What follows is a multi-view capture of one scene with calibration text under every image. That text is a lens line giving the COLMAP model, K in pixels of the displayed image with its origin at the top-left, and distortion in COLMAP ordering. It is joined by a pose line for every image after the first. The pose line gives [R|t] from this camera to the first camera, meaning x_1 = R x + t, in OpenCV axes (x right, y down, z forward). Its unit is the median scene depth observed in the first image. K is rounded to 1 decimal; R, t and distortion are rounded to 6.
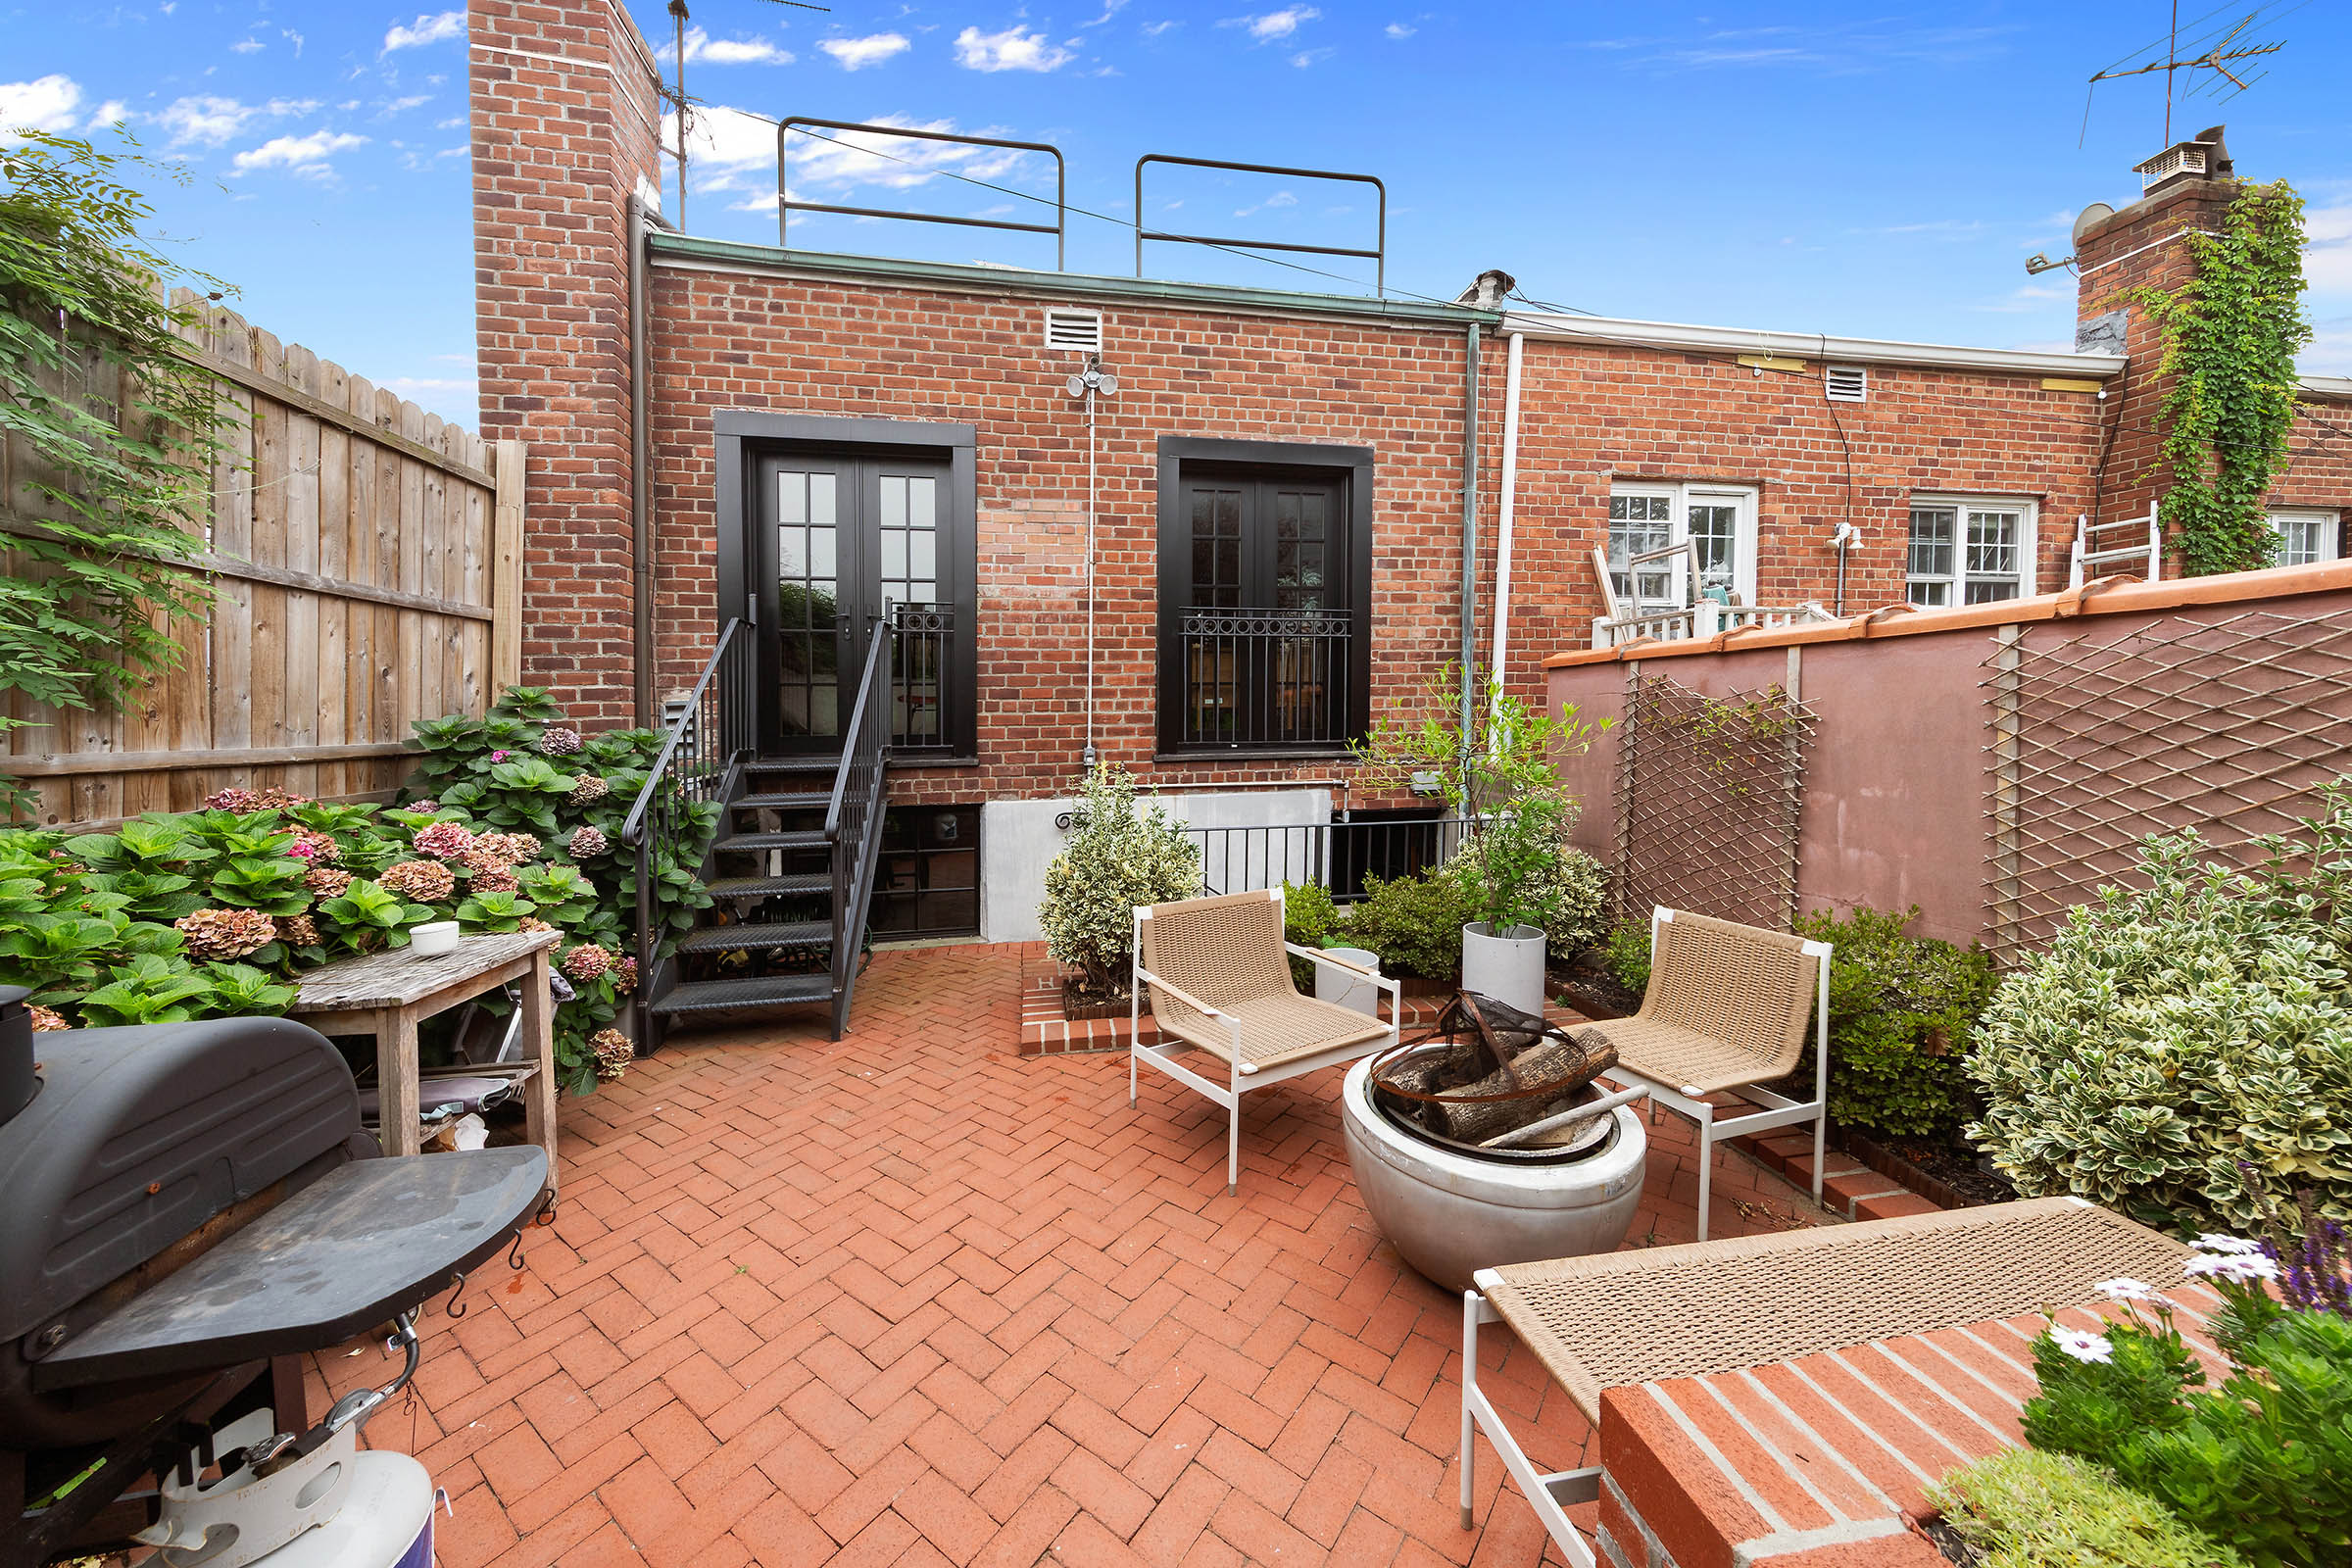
lens RADIAL K [[803.8, 0, 1164.3], [0, 803.8, 727.2], [0, 0, 1]] dist [0.000577, 0.000011]
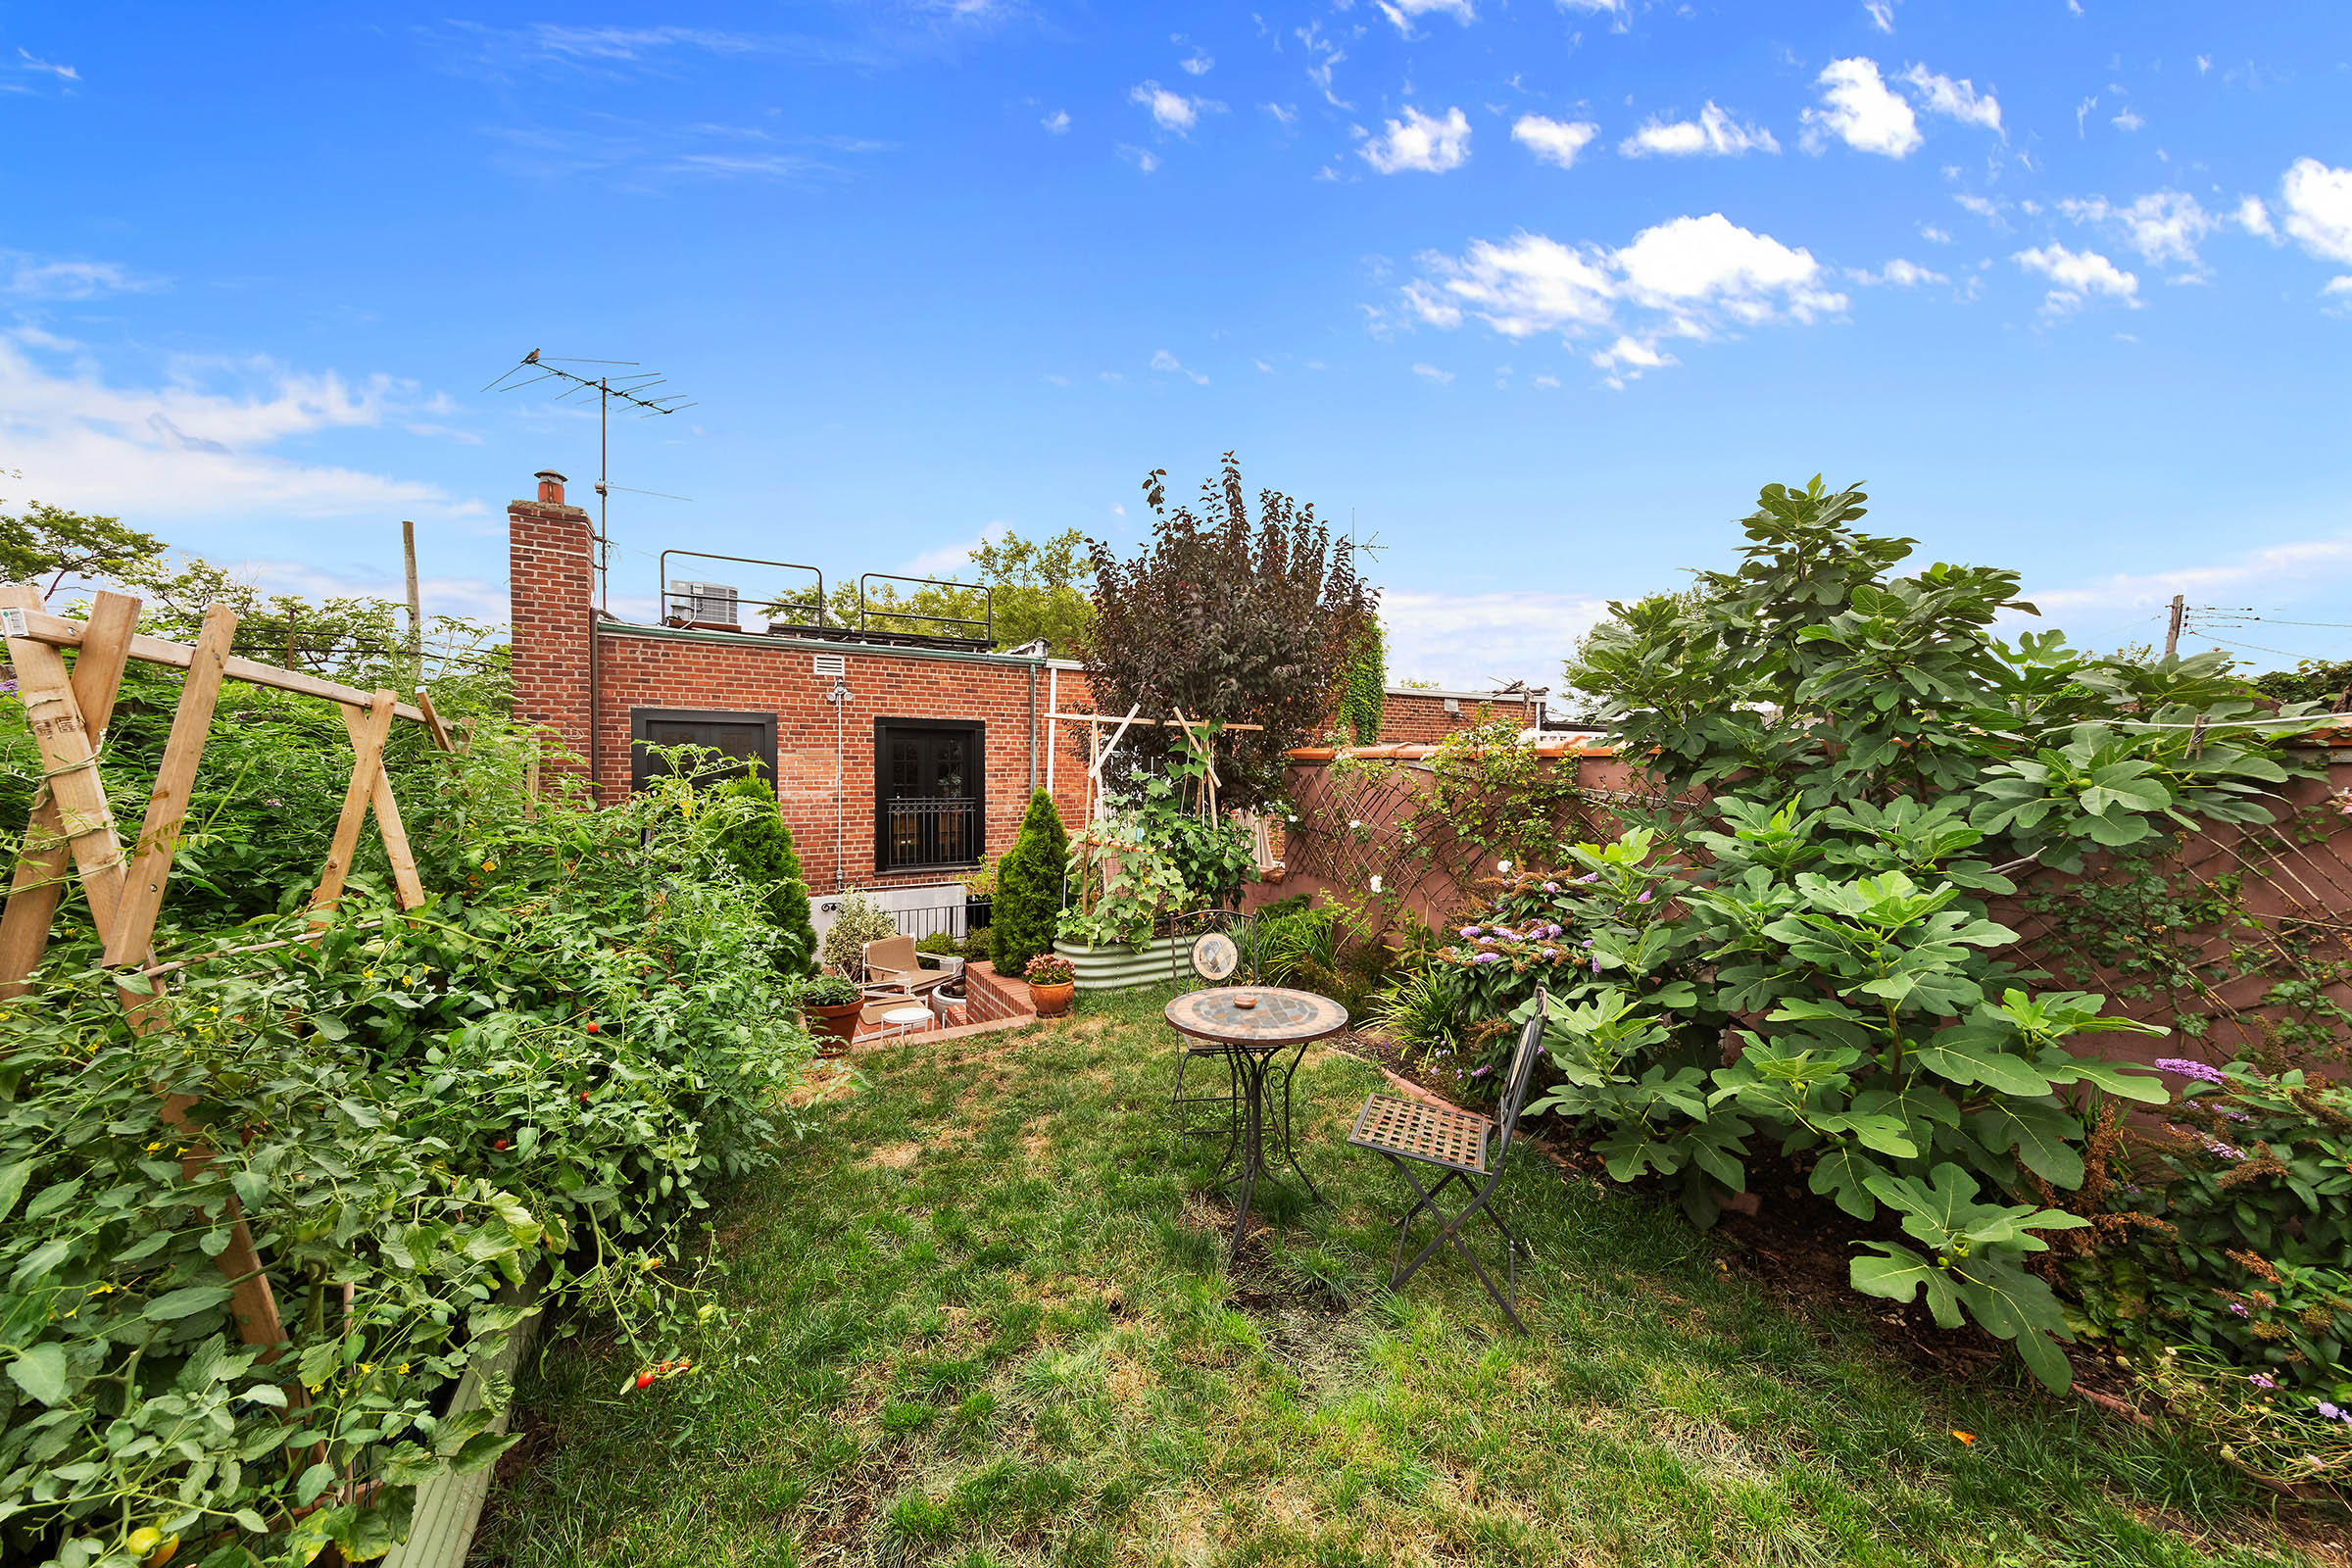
lens RADIAL K [[803.8, 0, 1182.2], [0, 803.8, 790.6], [0, 0, 1]] dist [0.000577, 0.000011]
pose [[0.945610, -0.009805, 0.325155, 0.065014], [0.015294, 0.999780, -0.014332, -0.131299], [-0.324943, 0.018526, 0.945552, -1.175124]]
